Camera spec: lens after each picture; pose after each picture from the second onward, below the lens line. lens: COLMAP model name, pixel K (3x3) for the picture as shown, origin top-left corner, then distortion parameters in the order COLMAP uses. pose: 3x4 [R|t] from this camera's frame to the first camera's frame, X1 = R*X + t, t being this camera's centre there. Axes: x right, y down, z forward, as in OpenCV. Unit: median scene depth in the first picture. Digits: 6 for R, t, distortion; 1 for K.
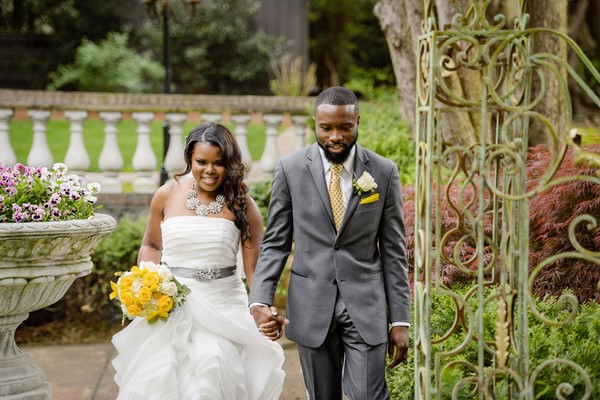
lens RADIAL K [[1754.1, 0, 298.9], [0, 1754.1, 203.2], [0, 0, 1]] dist [0.873143, 0.000000]
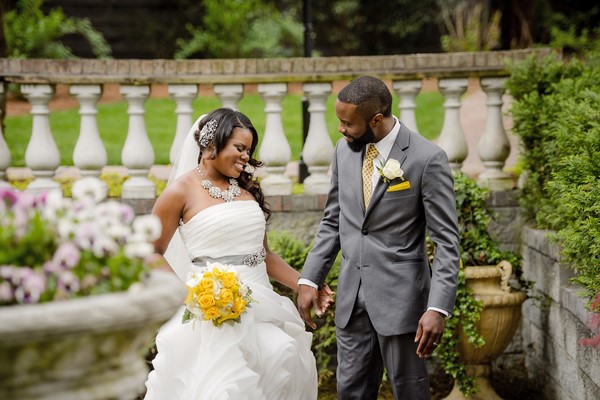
lens RADIAL K [[1932.4, 0, 296.9], [0, 1932.4, 199.6], [0, 0, 1]] dist [1.411037, 0.000000]
pose [[0.995718, -0.028935, -0.087797, -0.009423], [0.029778, 0.999522, 0.008306, -0.010118], [0.087515, -0.010885, 0.996104, 0.206671]]
